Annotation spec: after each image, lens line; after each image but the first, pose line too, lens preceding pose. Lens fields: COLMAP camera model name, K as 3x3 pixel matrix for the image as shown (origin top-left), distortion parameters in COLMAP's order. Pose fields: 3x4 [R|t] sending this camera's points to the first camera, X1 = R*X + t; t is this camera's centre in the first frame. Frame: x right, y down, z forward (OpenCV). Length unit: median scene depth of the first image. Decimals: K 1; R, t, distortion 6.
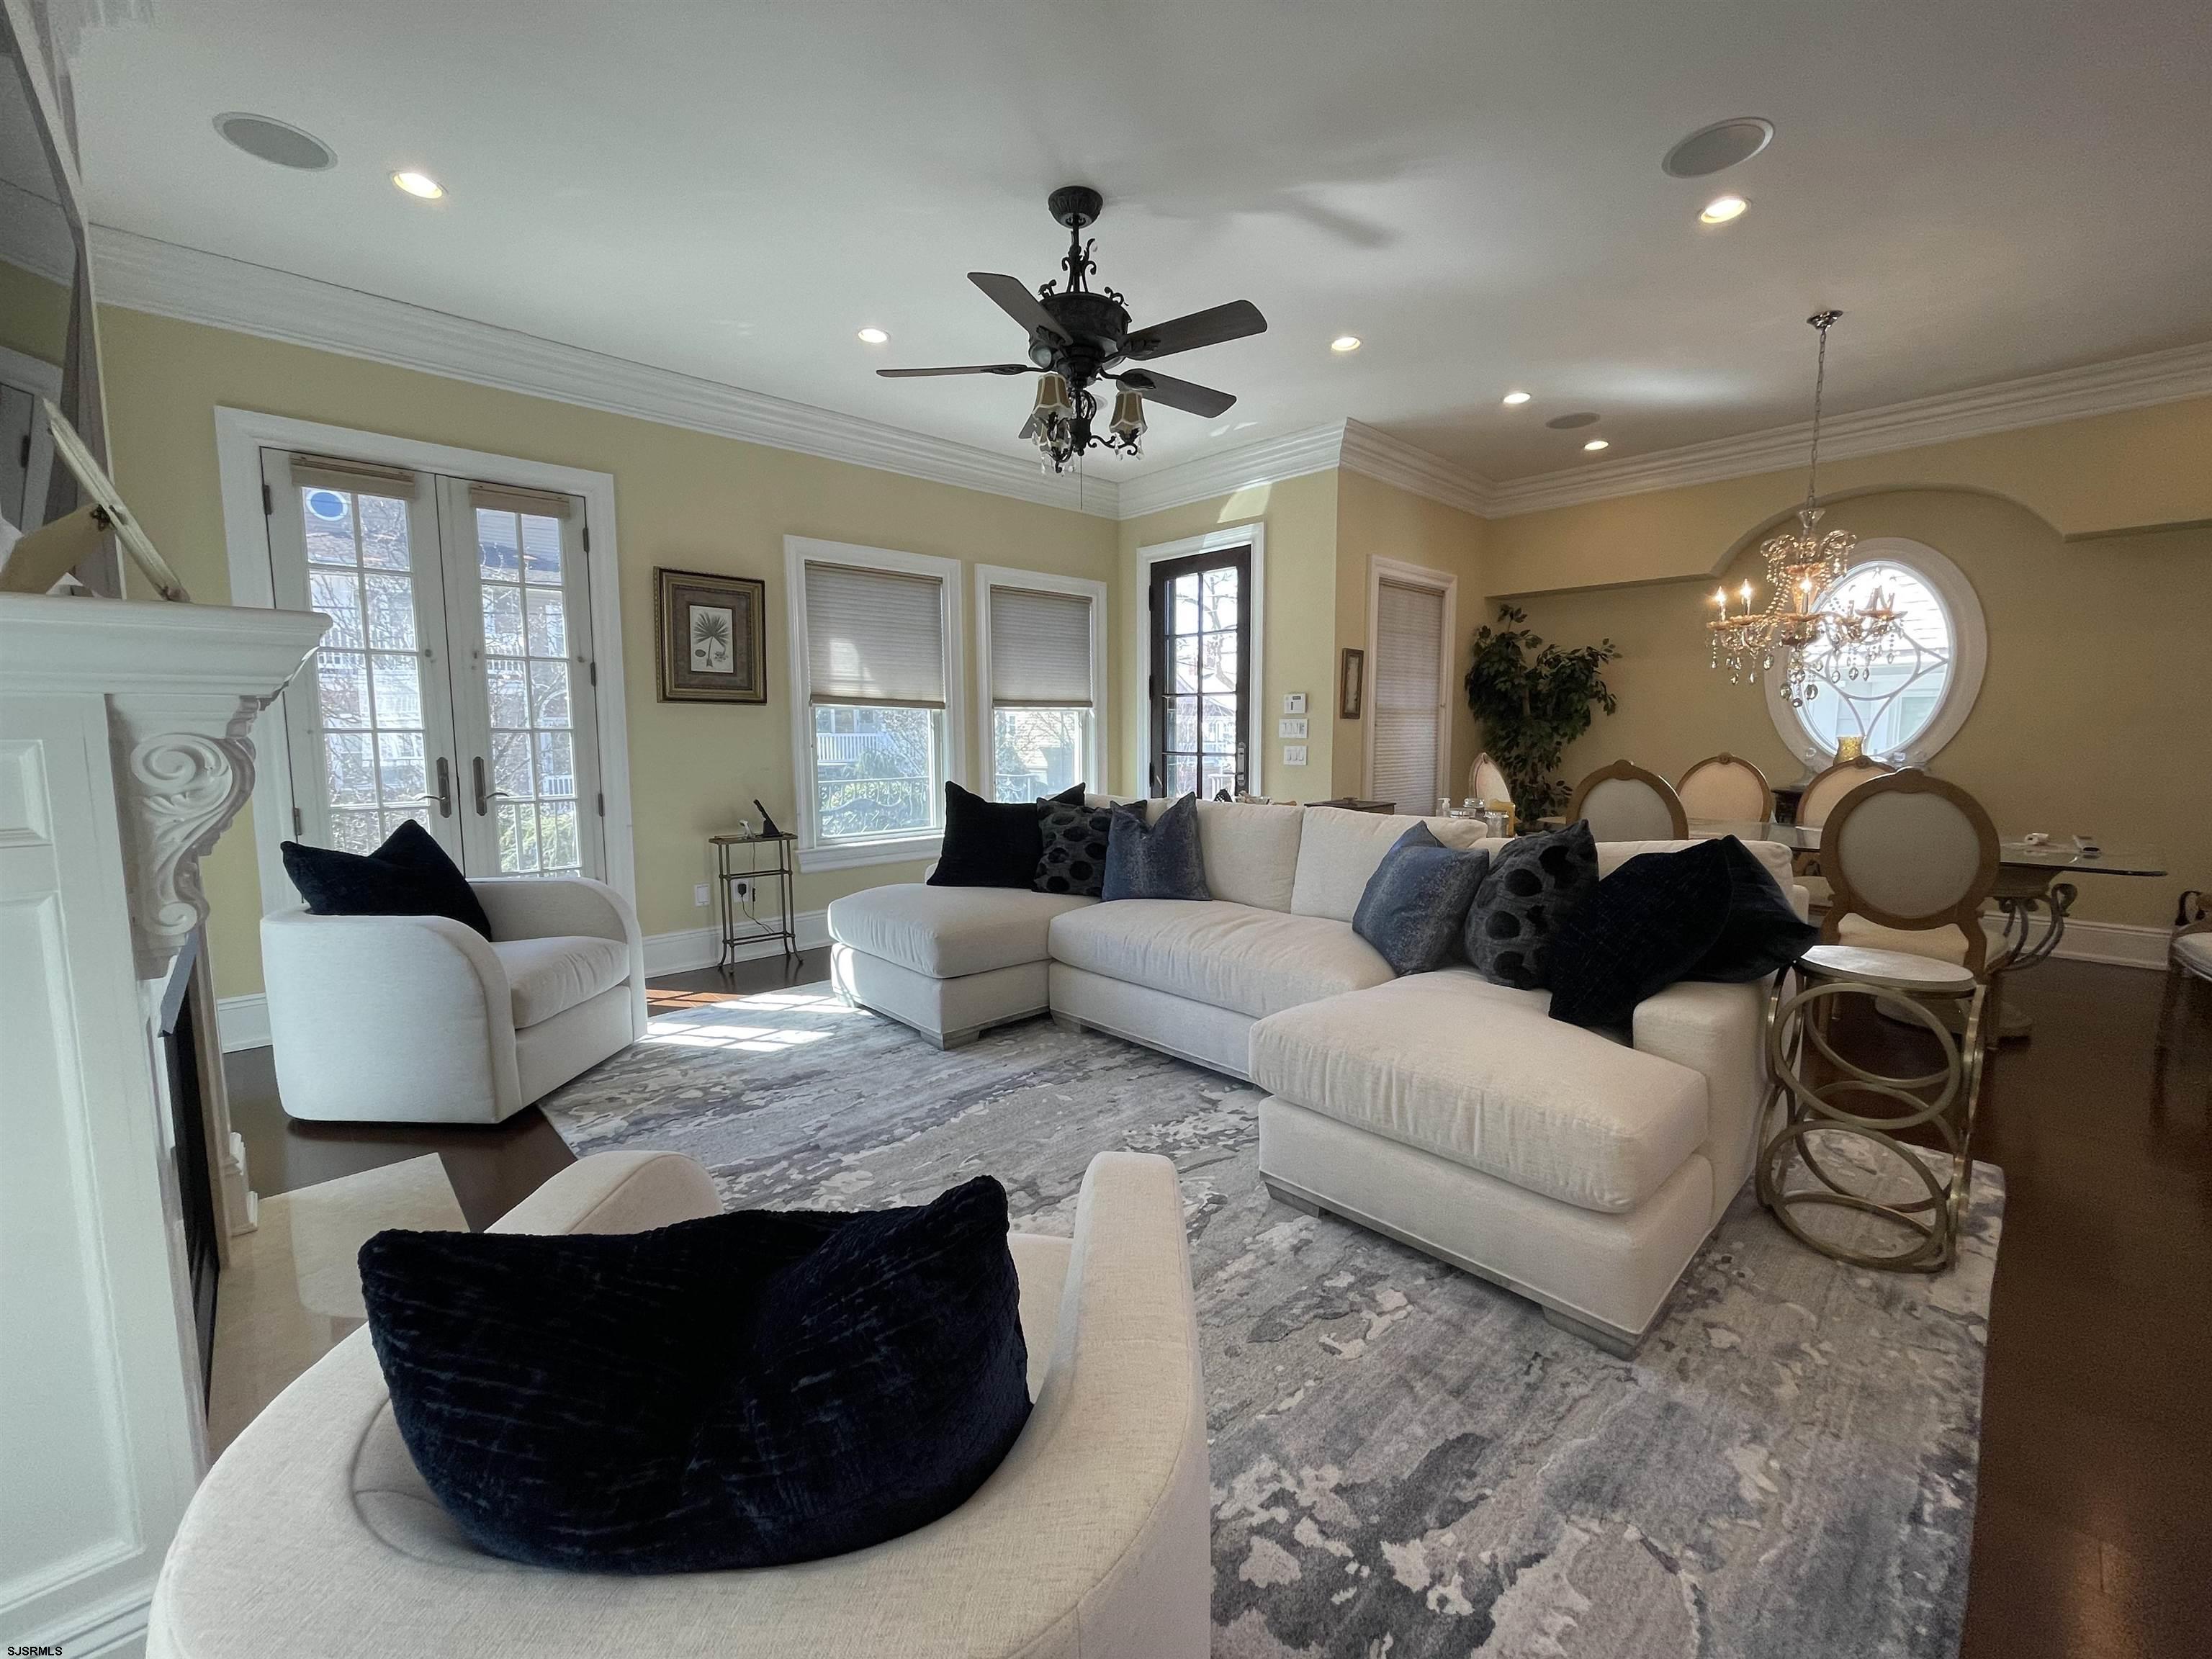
lens RADIAL K [[892.9, 0, 1105.1], [0, 892.9, 825.0], [0, 0, 1]] dist [-0.001222, -0.000911]
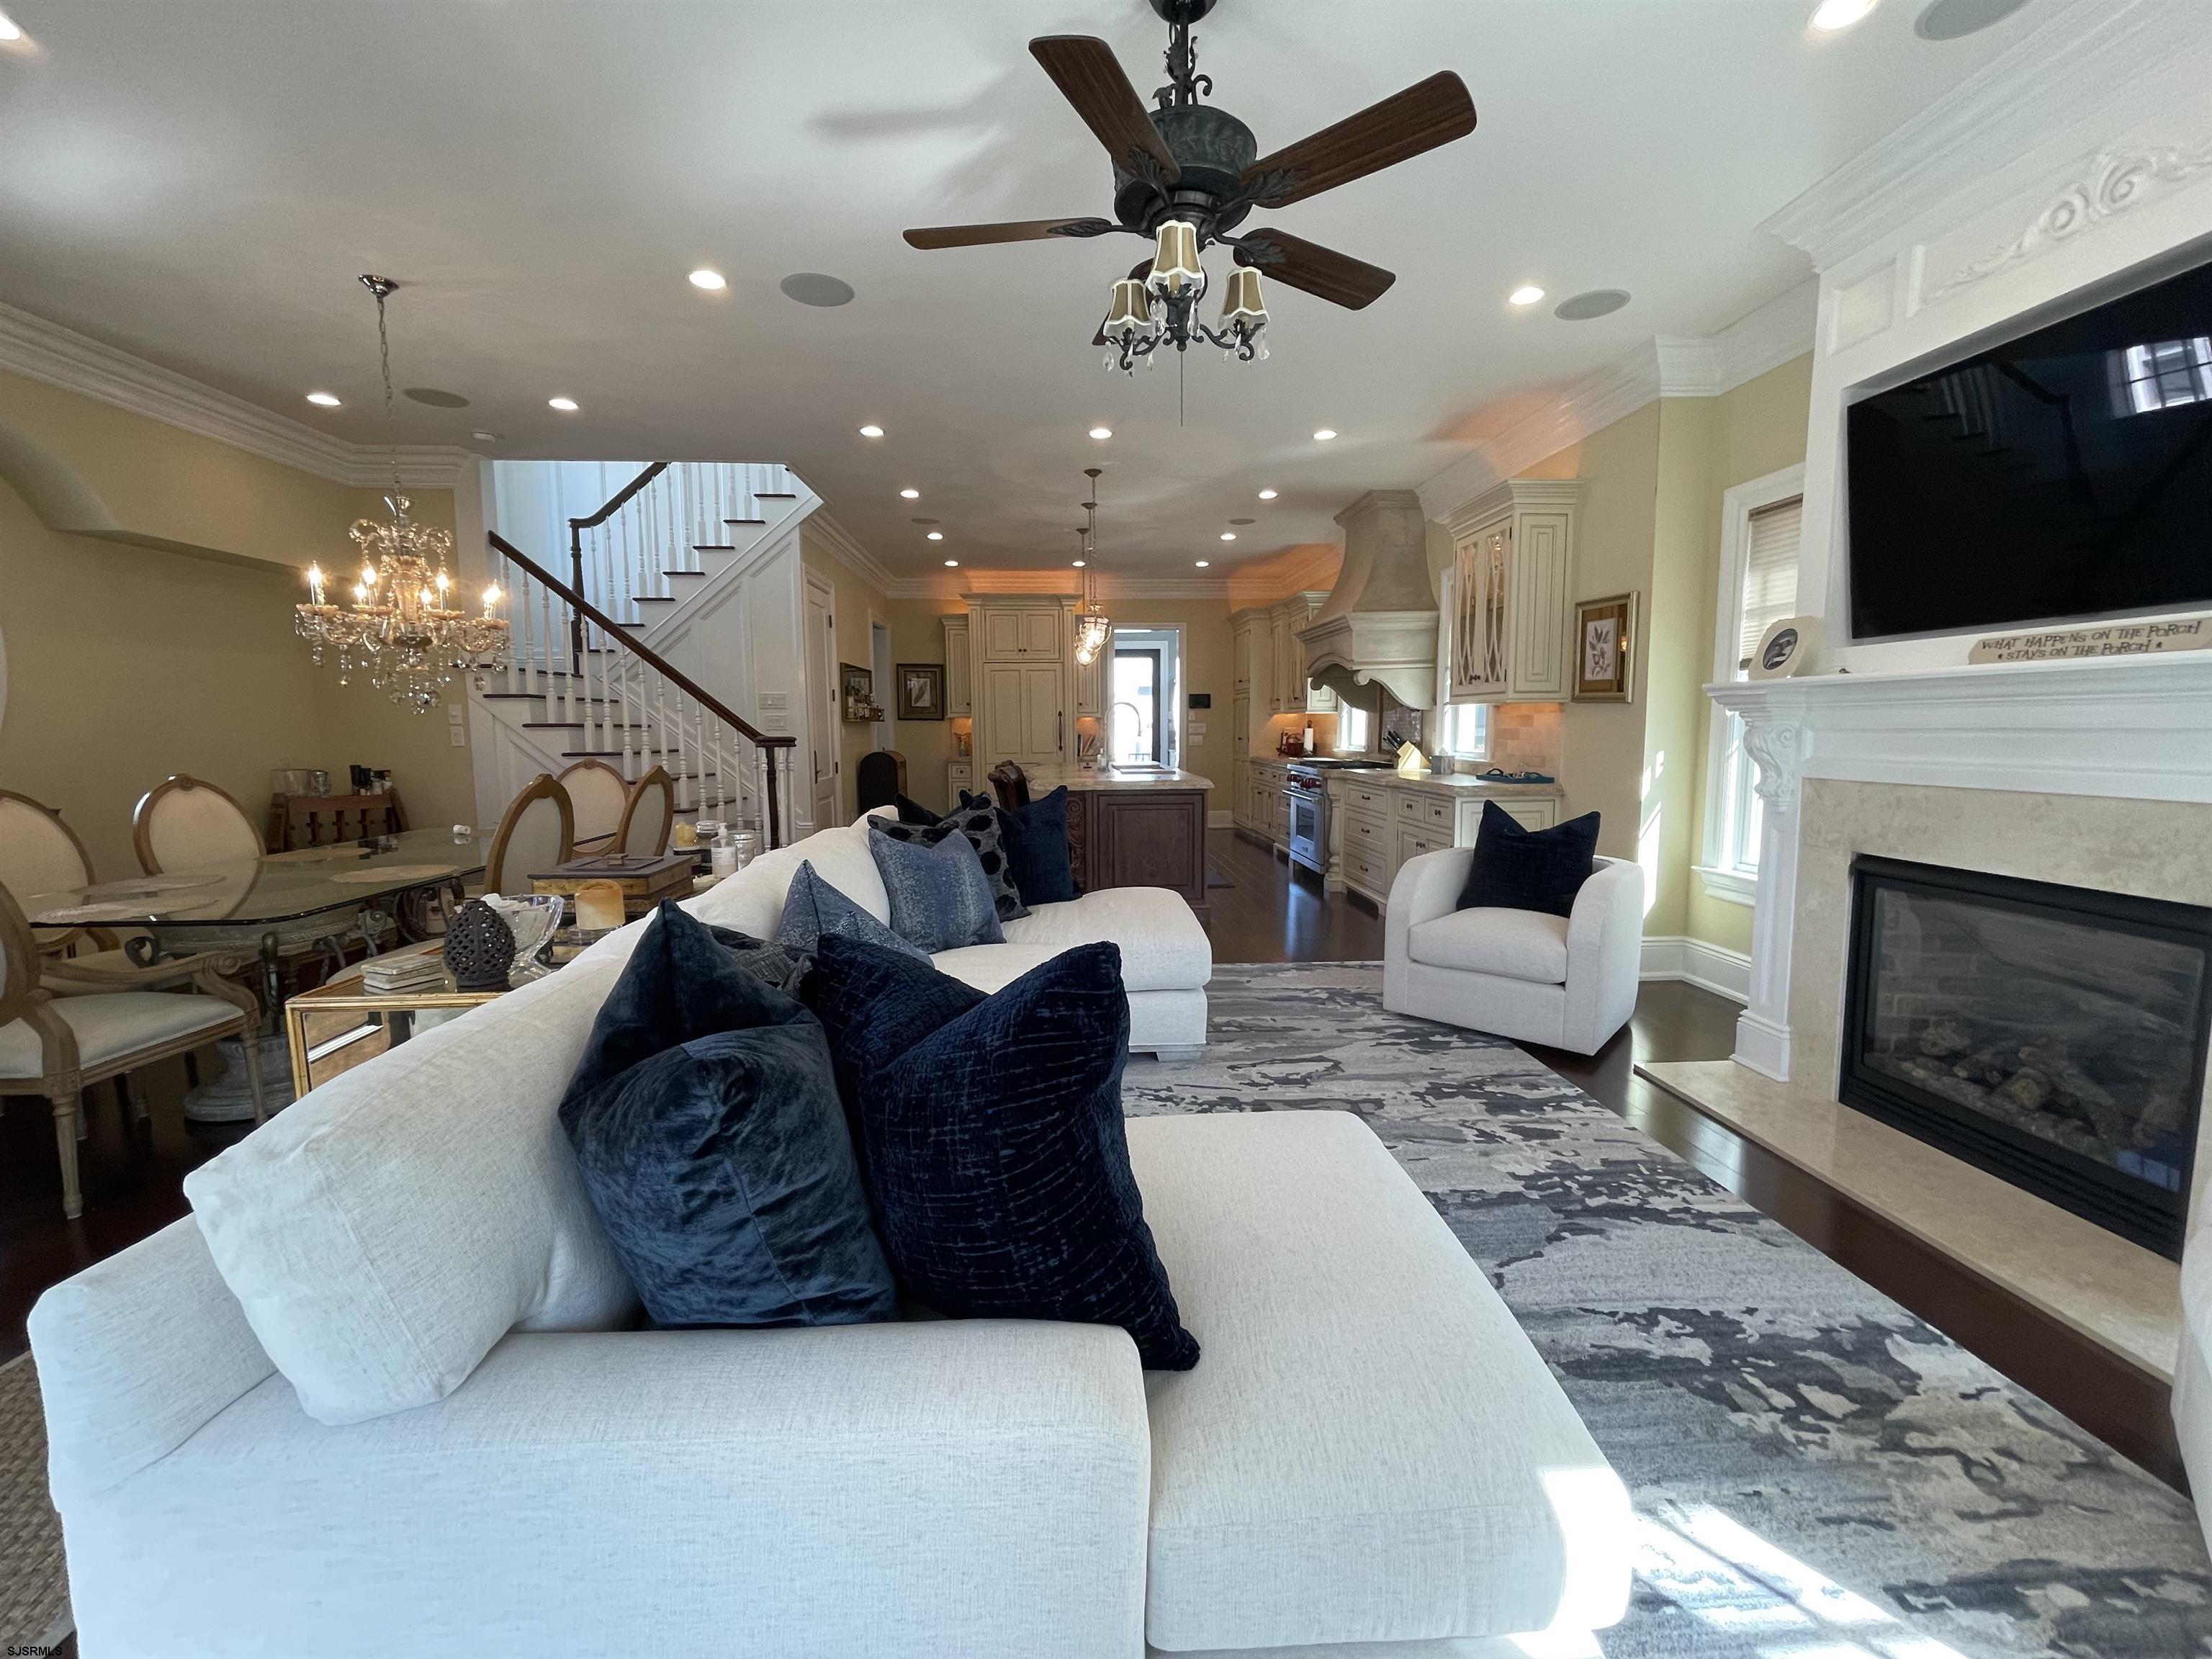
lens RADIAL K [[892.9, 0, 1110.7], [0, 892.9, 821.9], [0, 0, 1]] dist [-0.001222, -0.000911]
pose [[-0.773174, -0.058992, 0.631444, -0.356401], [0.079368, 0.978836, 0.188629, -0.141551], [-0.629208, 0.195959, -0.752129, 1.281619]]
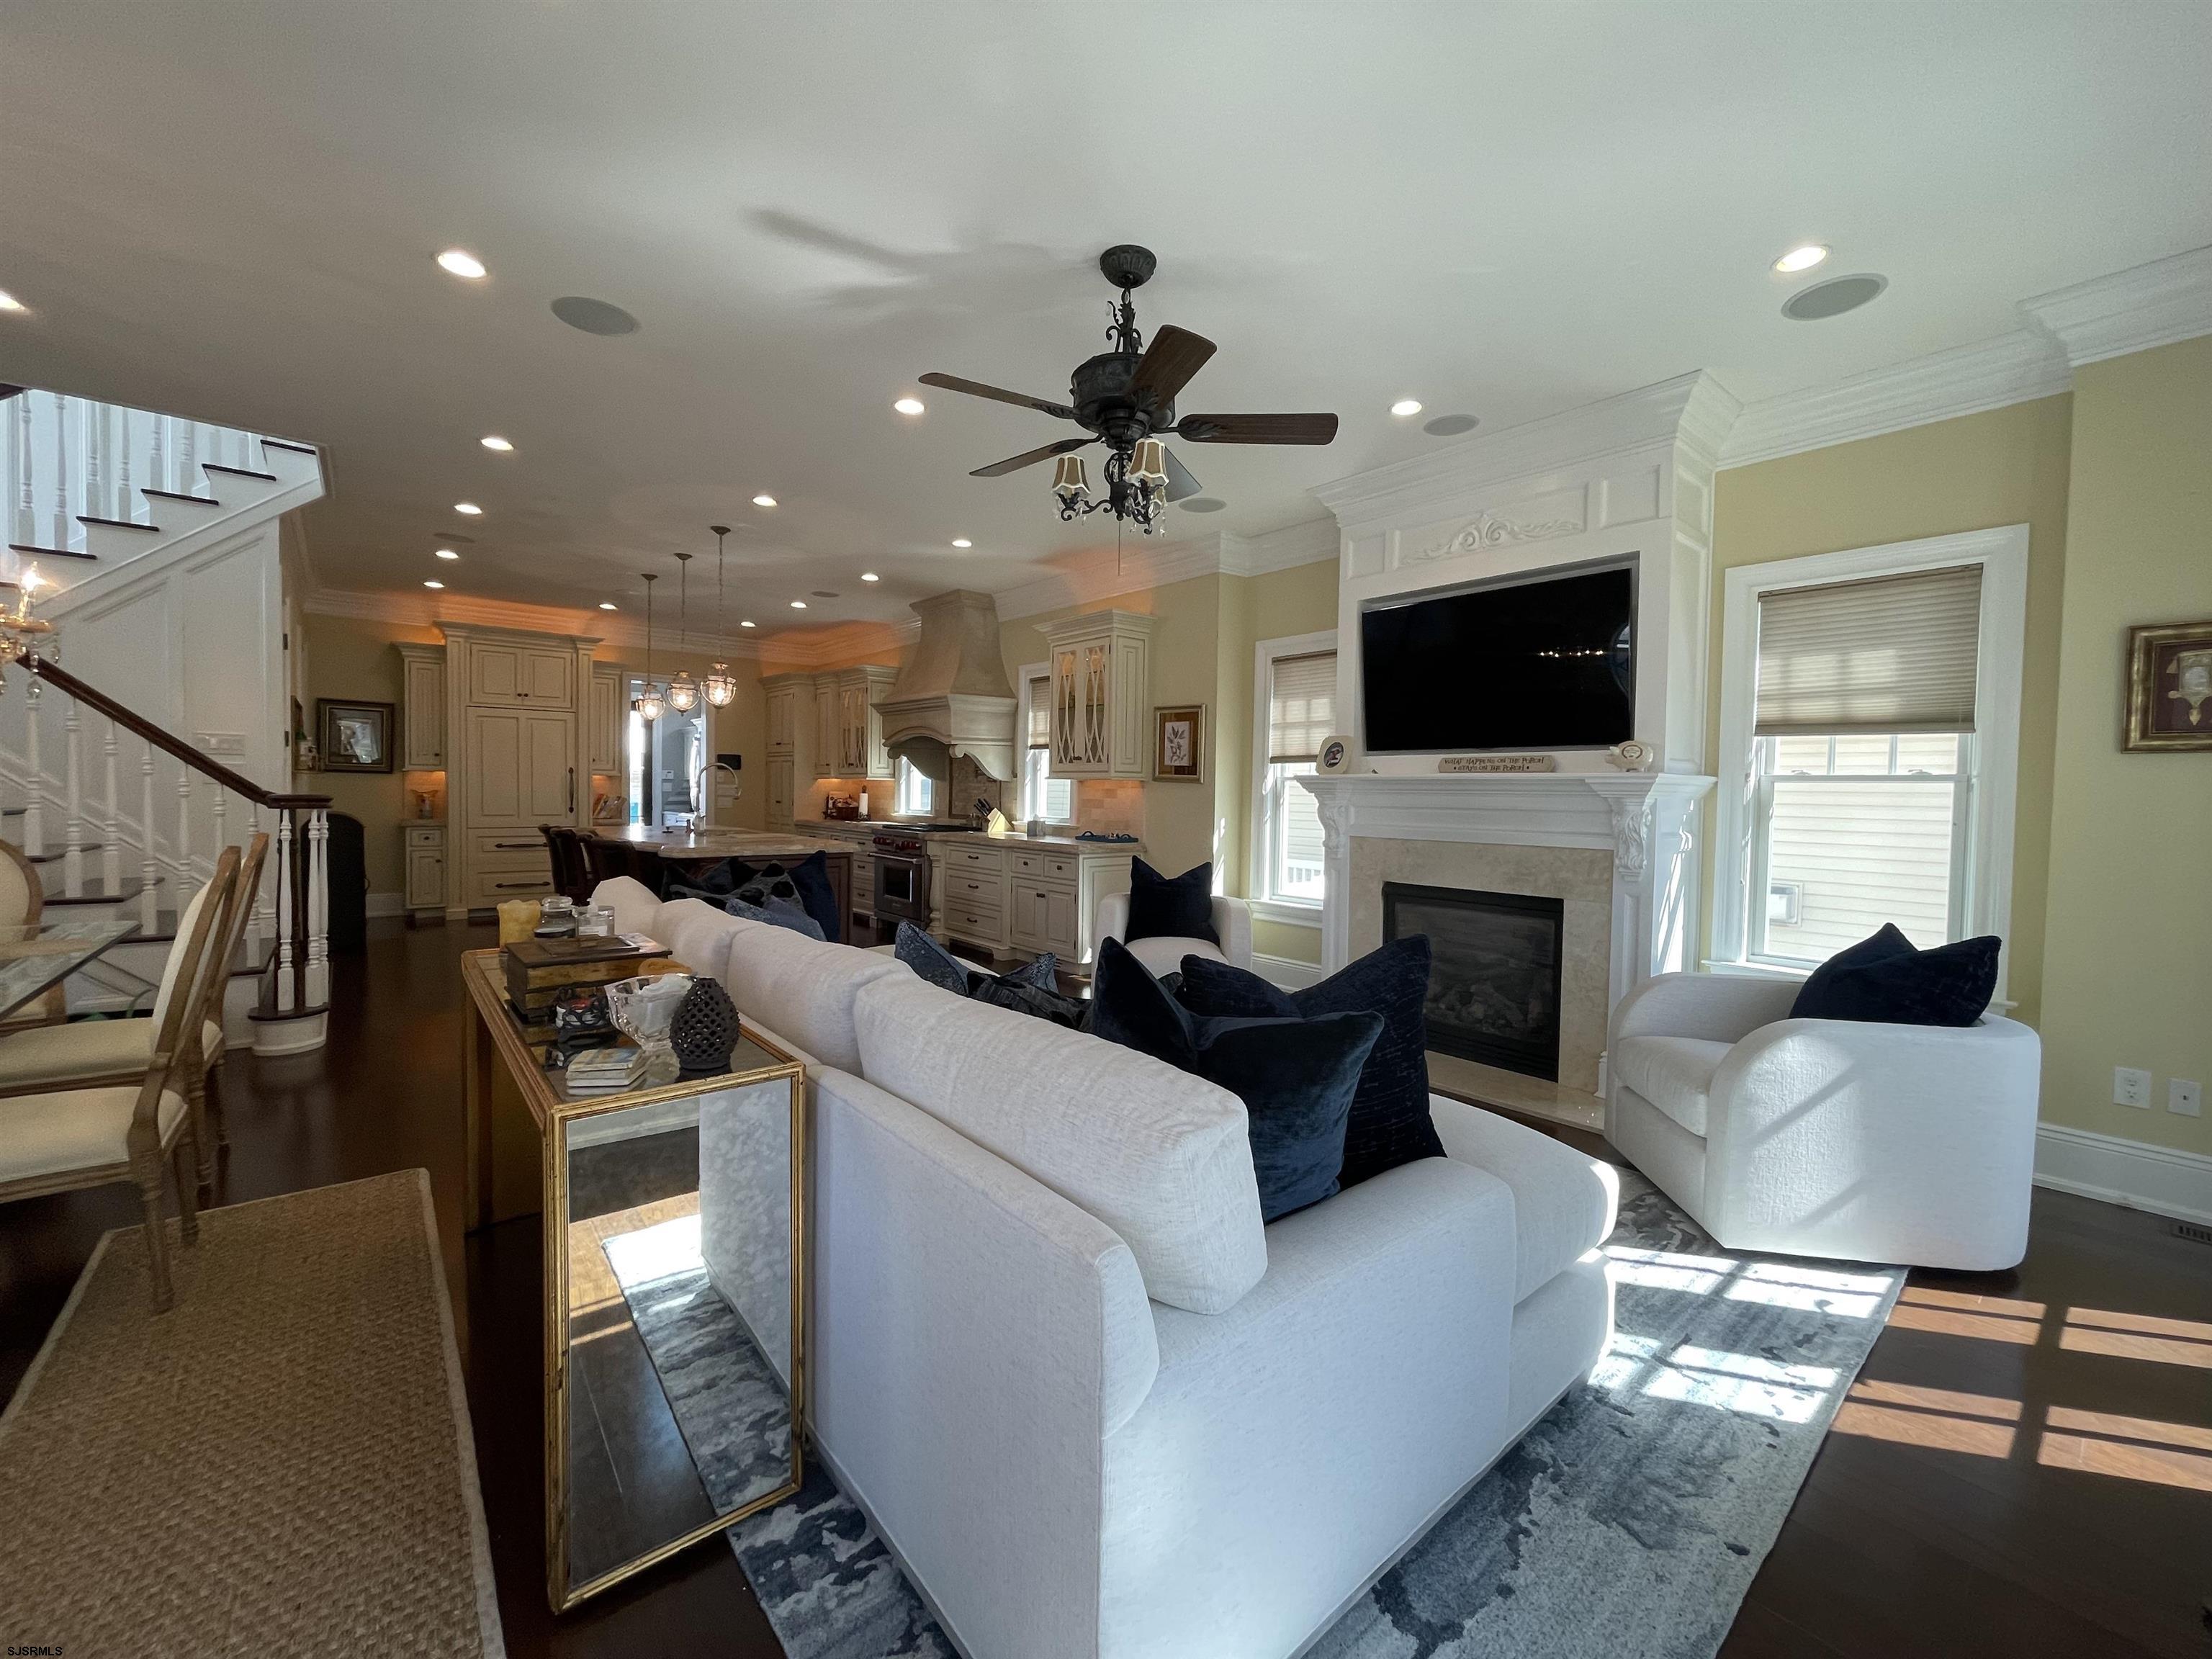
lens RADIAL K [[892.9, 0, 1102.0], [0, 892.9, 825.6], [0, 0, 1]] dist [-0.001222, -0.000911]
pose [[-0.998555, -0.015983, 0.051305, -0.045799], [-0.008244, 0.989005, 0.147654, -0.179744], [-0.053101, 0.147018, -0.987707, 1.549845]]
